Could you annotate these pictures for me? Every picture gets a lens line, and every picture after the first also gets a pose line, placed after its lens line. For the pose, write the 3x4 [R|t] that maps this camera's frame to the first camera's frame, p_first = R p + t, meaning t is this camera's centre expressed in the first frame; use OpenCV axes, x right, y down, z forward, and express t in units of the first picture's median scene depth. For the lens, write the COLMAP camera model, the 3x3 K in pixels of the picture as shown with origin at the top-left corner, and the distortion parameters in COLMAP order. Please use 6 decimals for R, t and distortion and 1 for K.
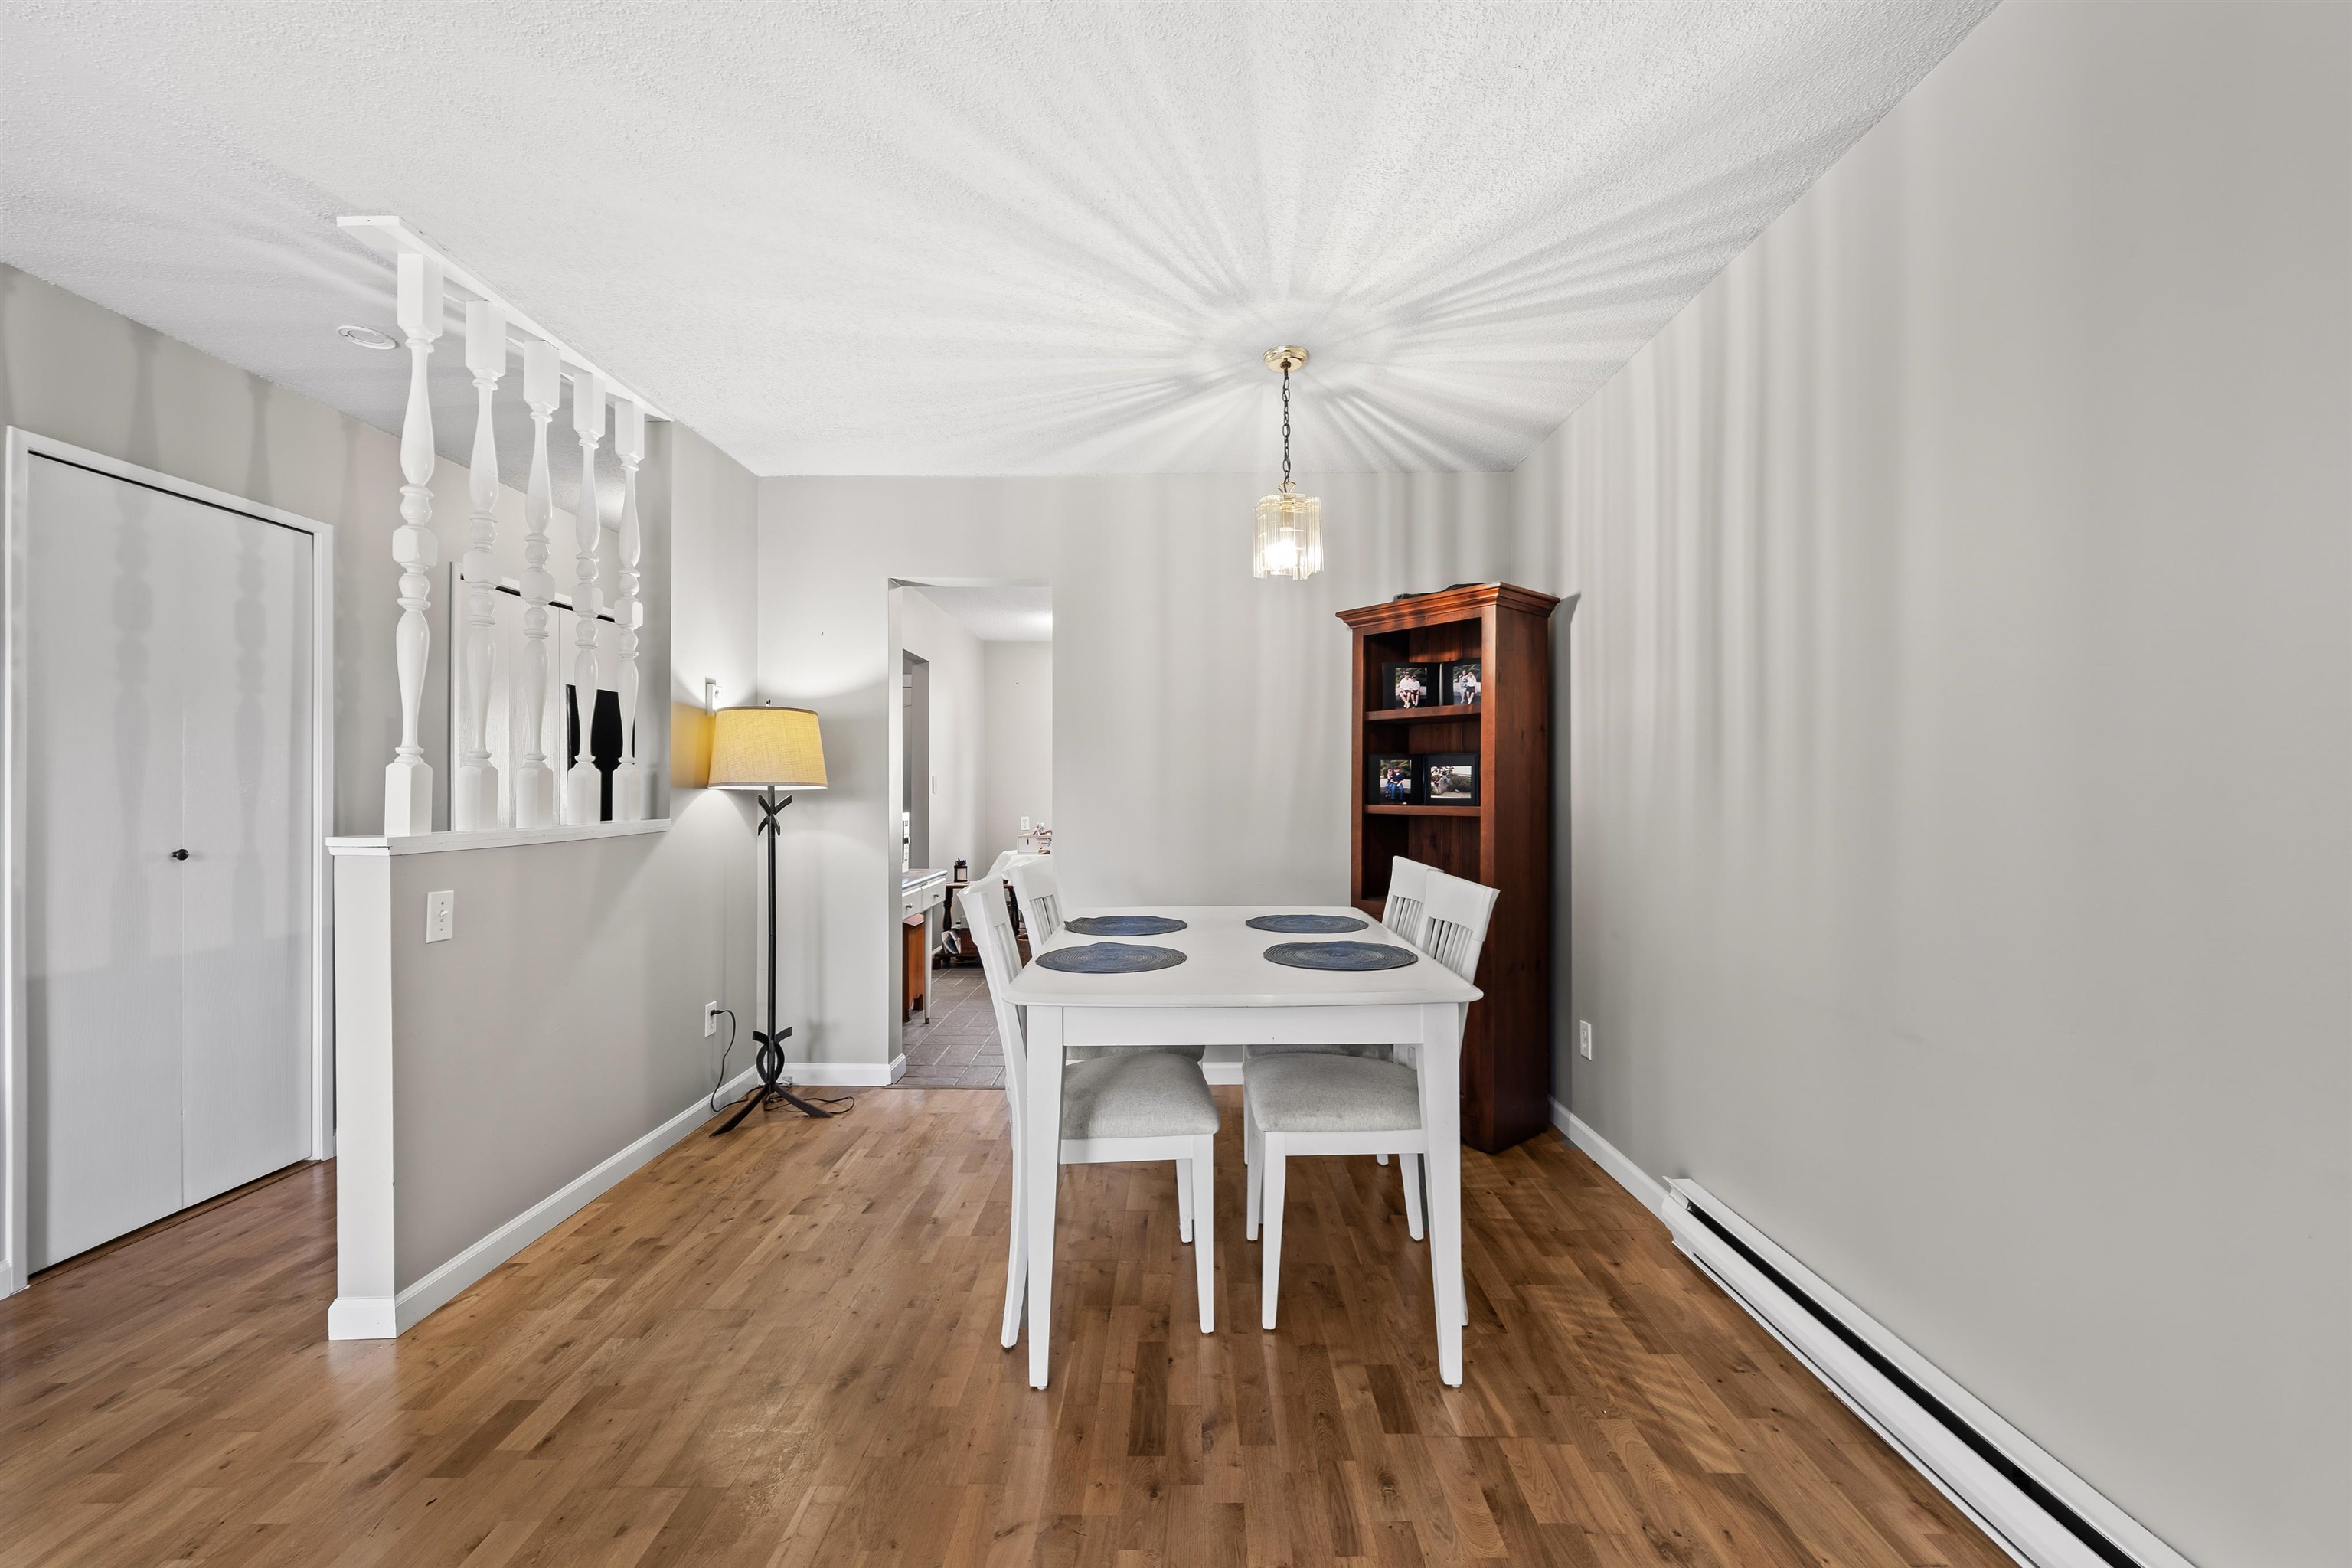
lens RADIAL K [[932.9, 0, 1176.0], [0, 932.9, 784.0], [0, 0, 1]] dist [0.000939, 0.000019]
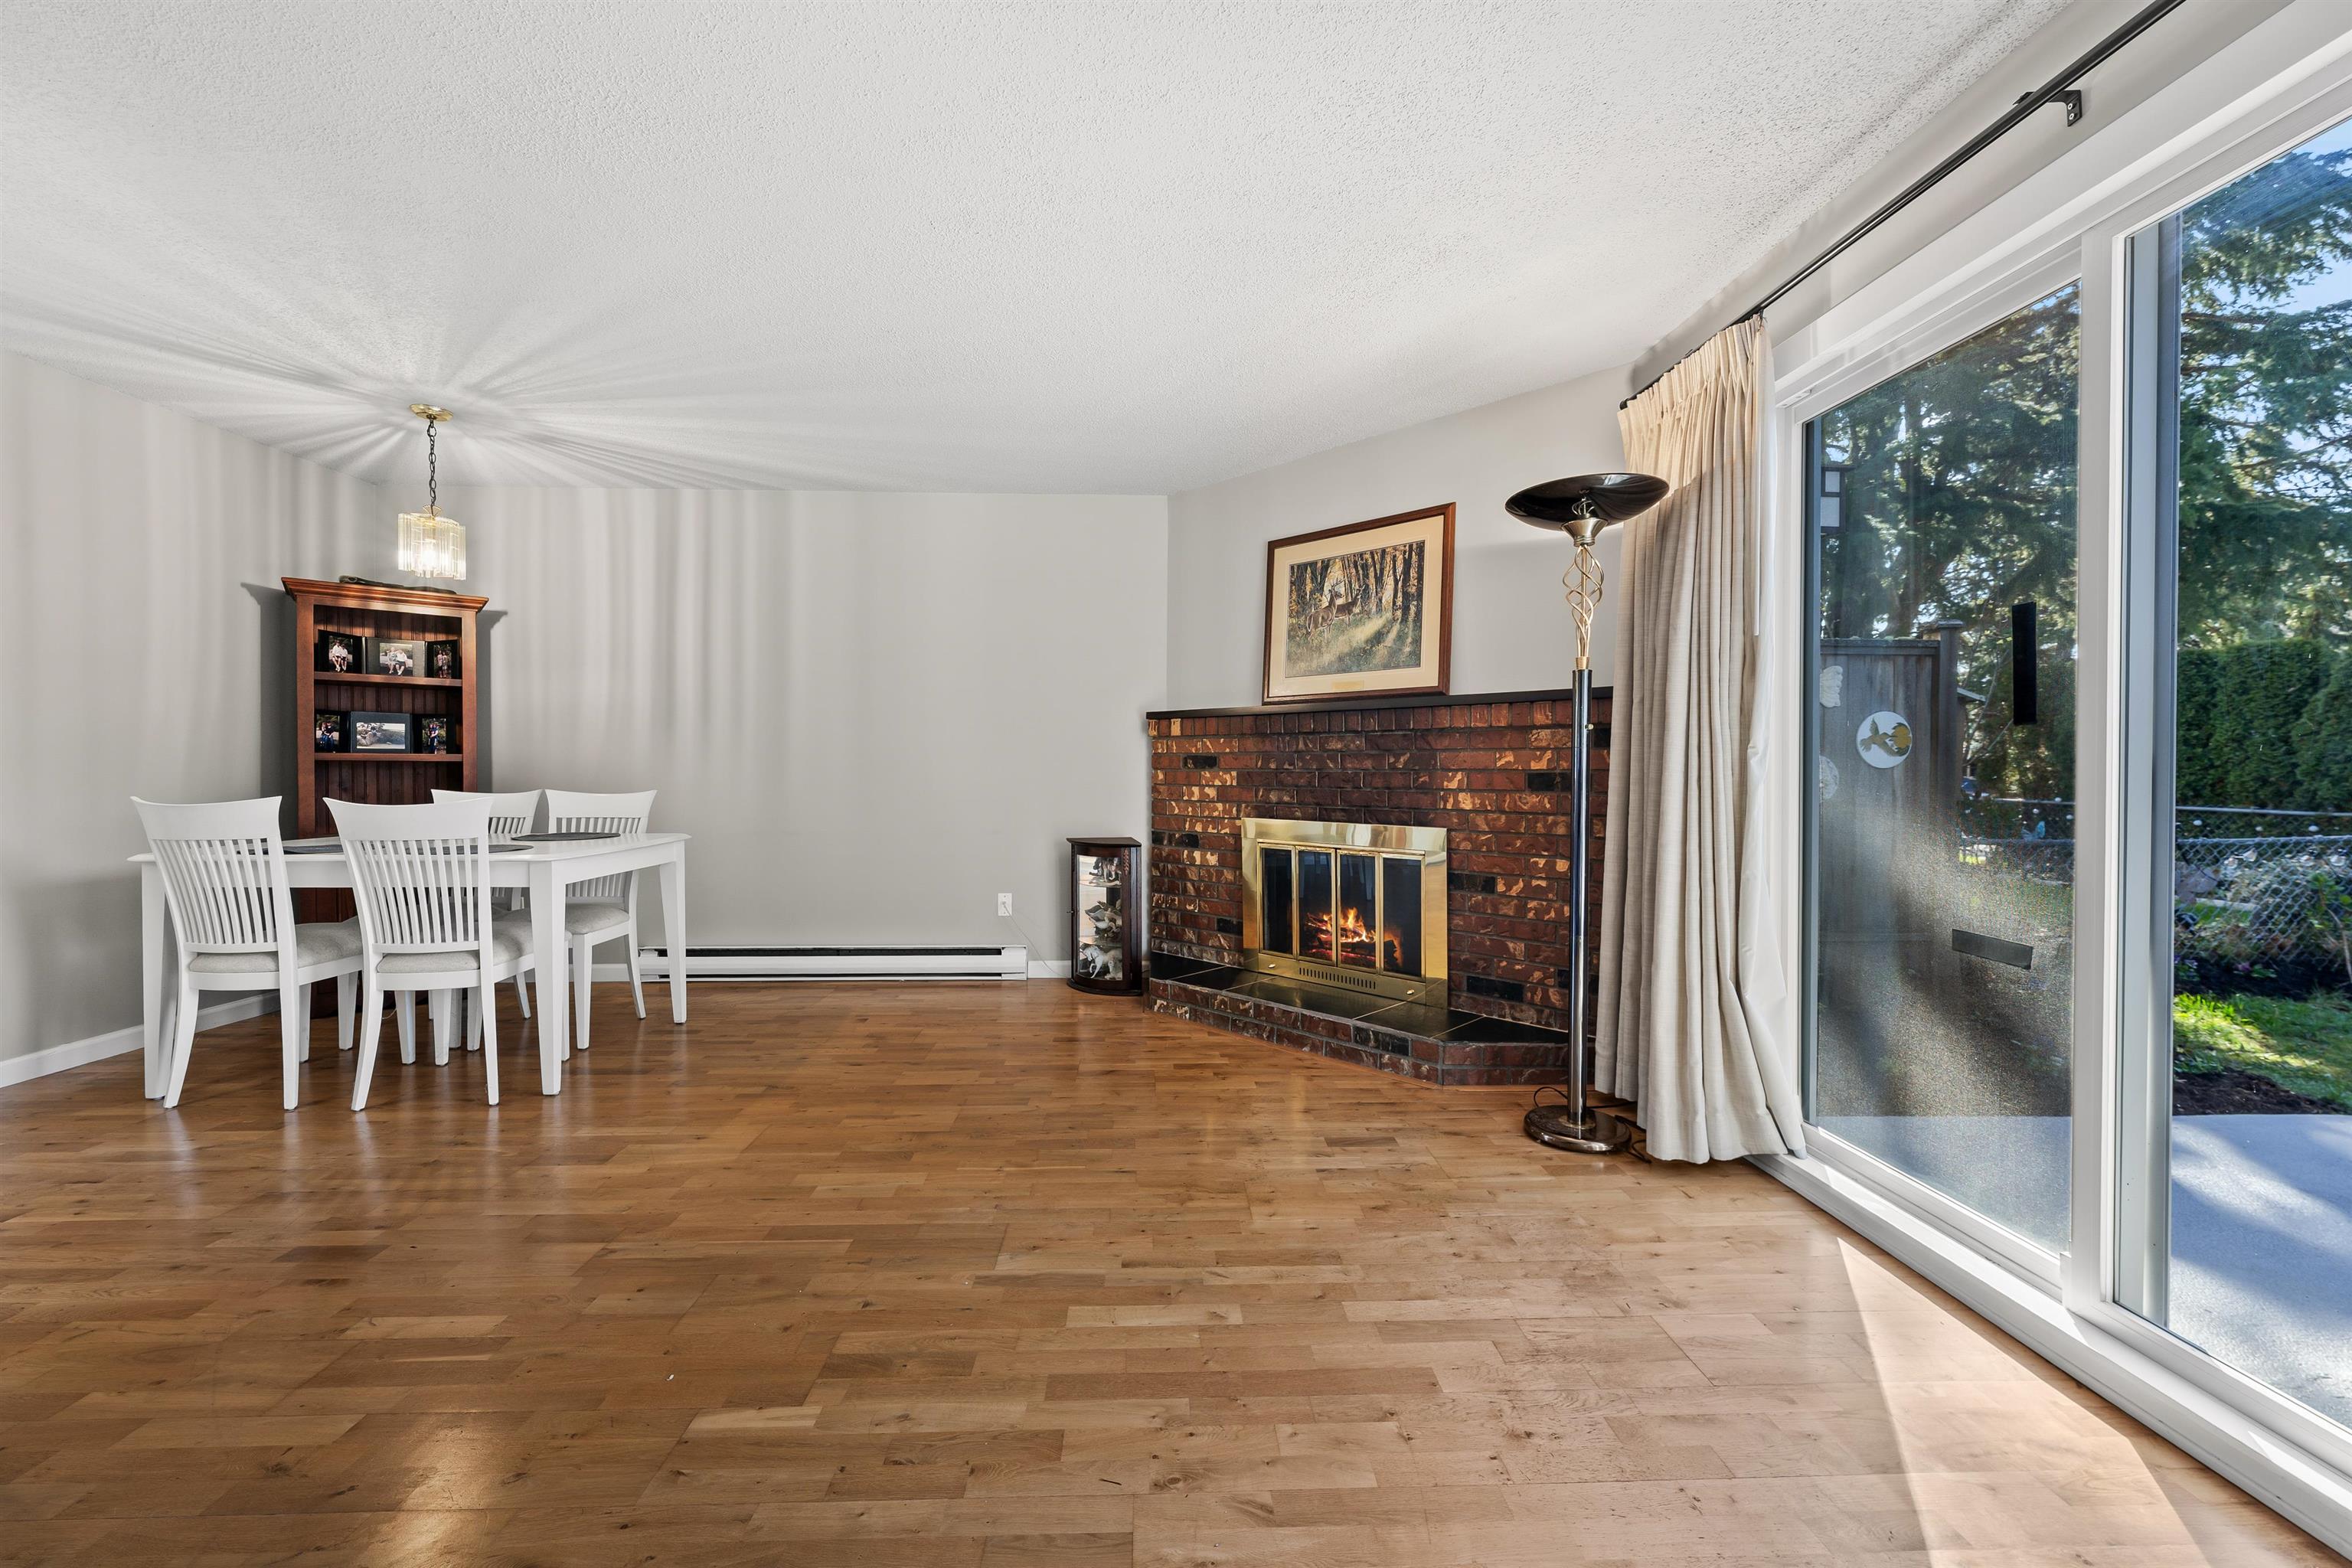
lens RADIAL K [[919.2, 0, 1180.9], [0, 919.2, 780.1], [0, 0, 1]] dist [-0.000298, -0.000011]
pose [[-0.043545, -0.010472, 0.998997, -0.996760], [-0.004580, 0.999937, 0.010282, 0.040766], [-0.999041, -0.004128, -0.043590, -0.012613]]
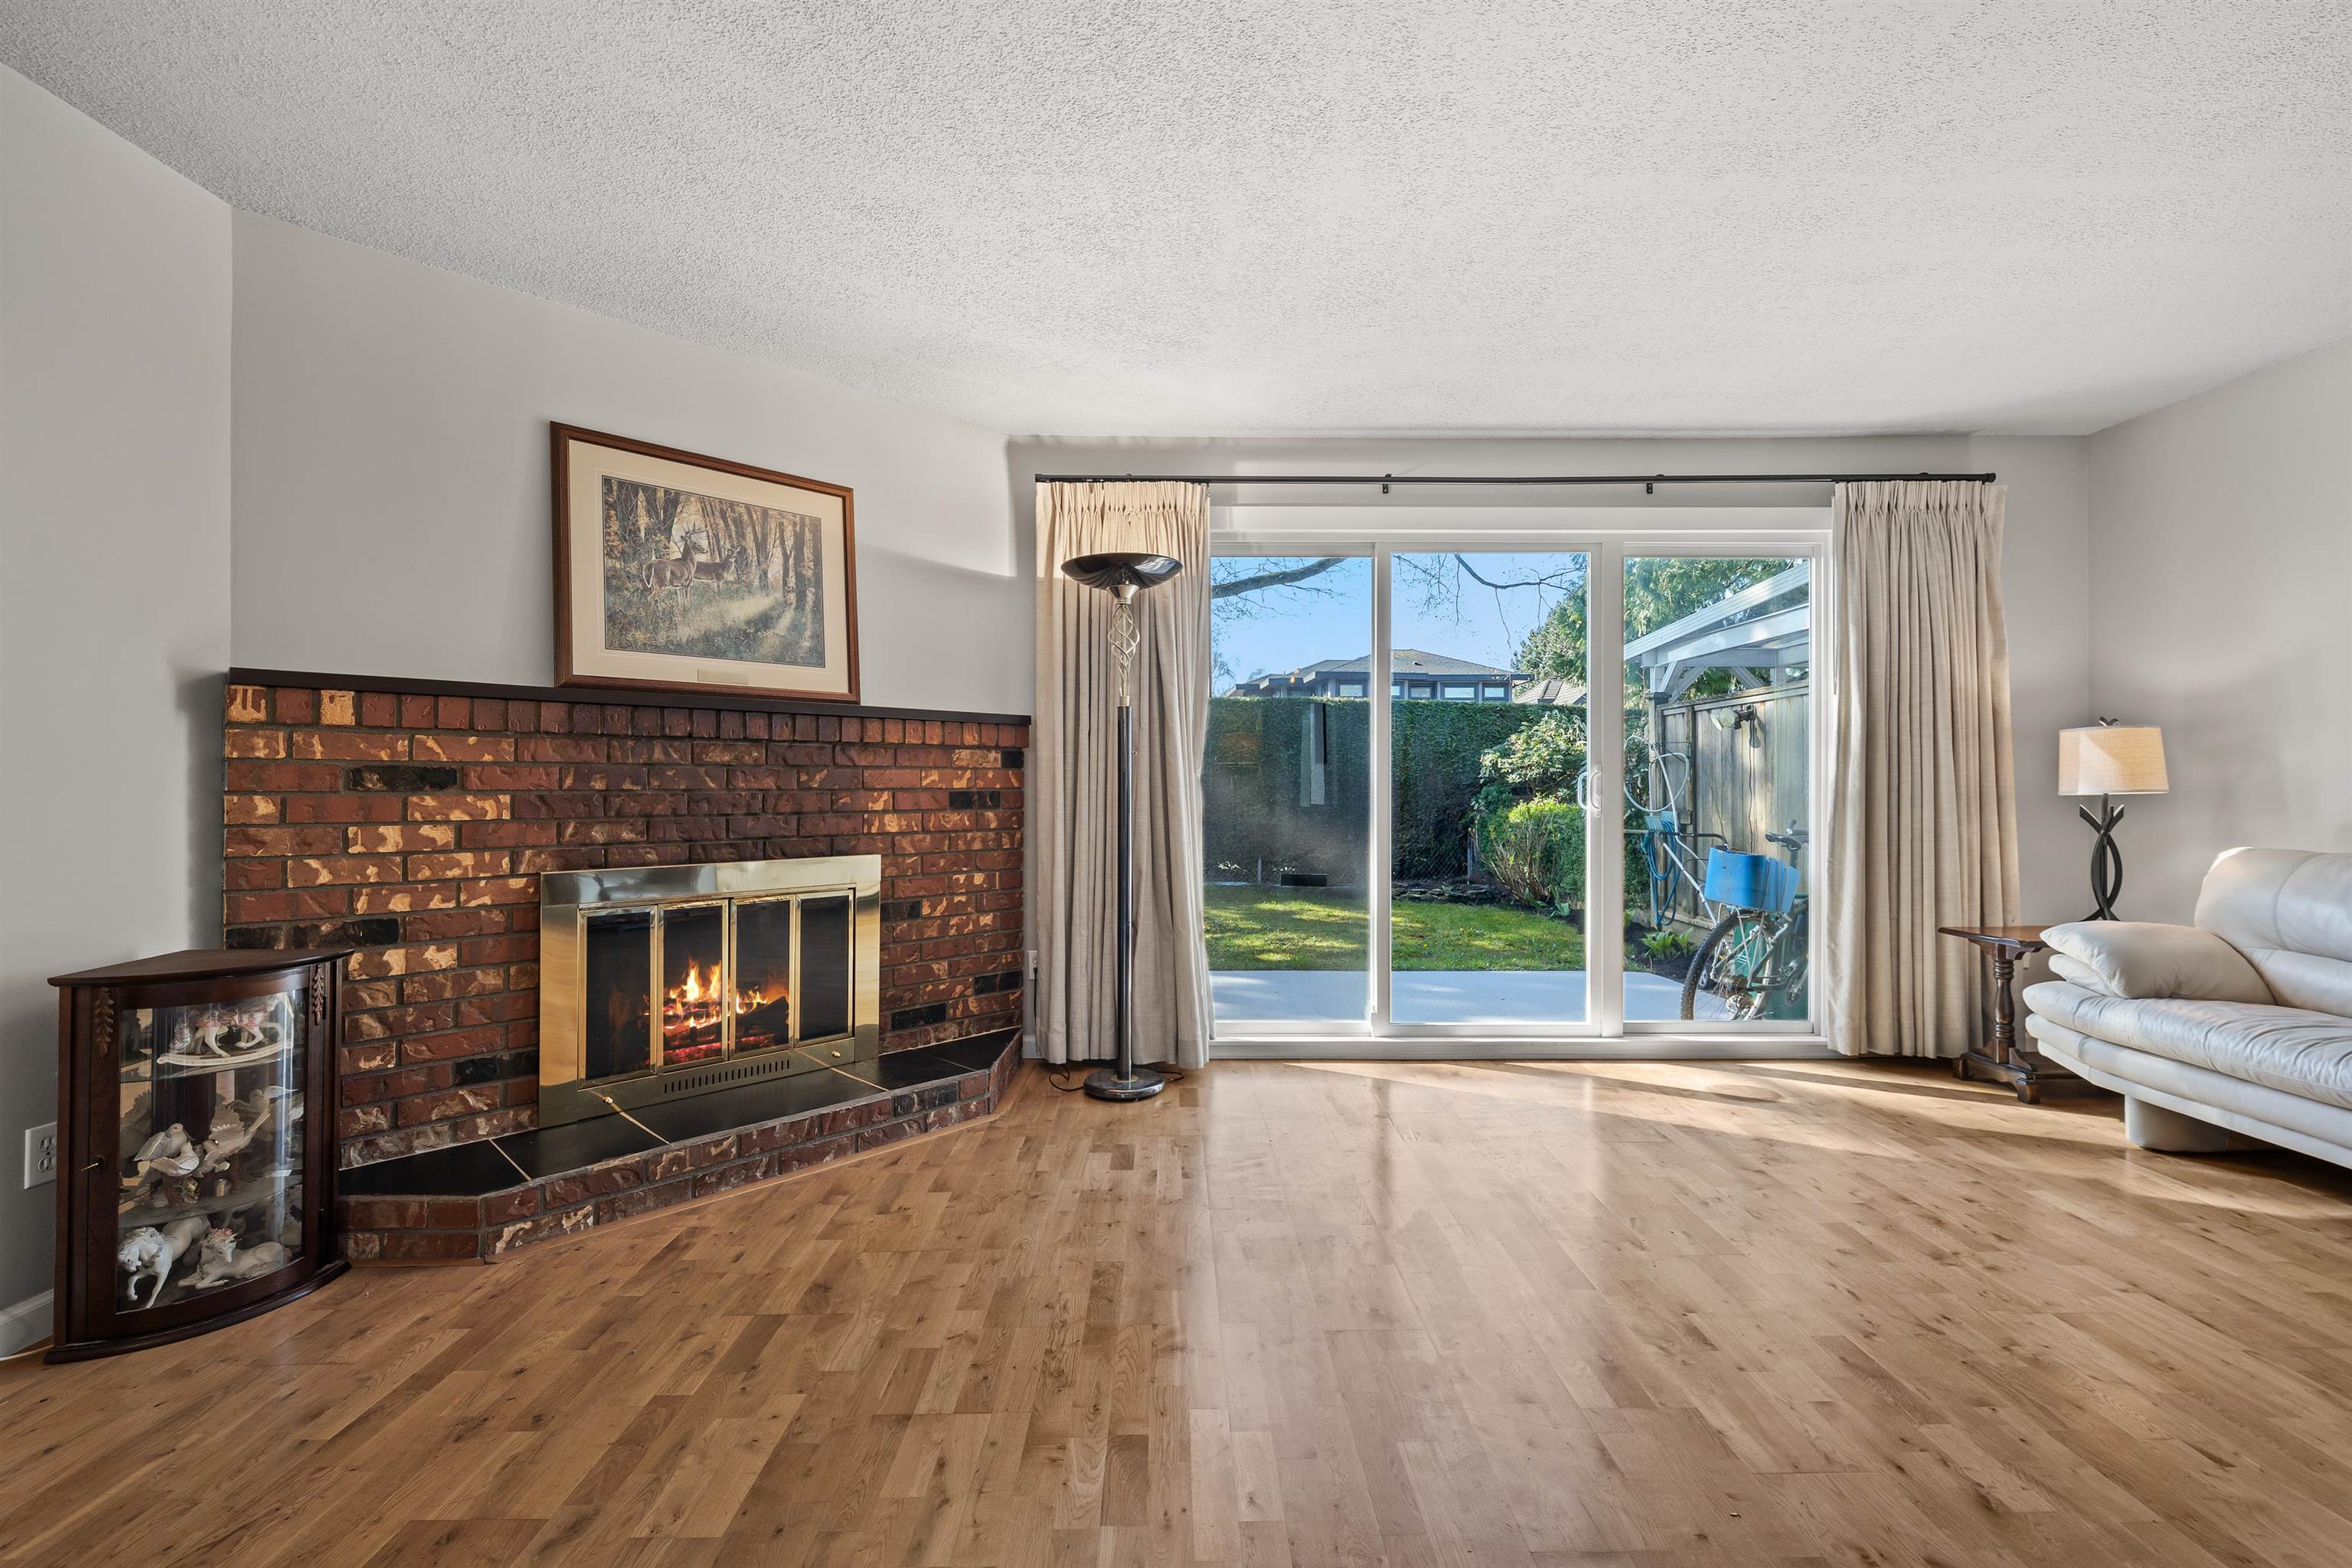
lens RADIAL K [[1012.9, 0, 1187.2], [0, 1012.9, 780.0], [0, 0, 1]] dist [0.001056, -0.000506]
pose [[-0.999575, 0.004446, -0.028815, -0.256735], [0.004645, 0.999966, -0.006848, 0.037488], [0.028784, -0.006979, -0.999561, 0.675886]]
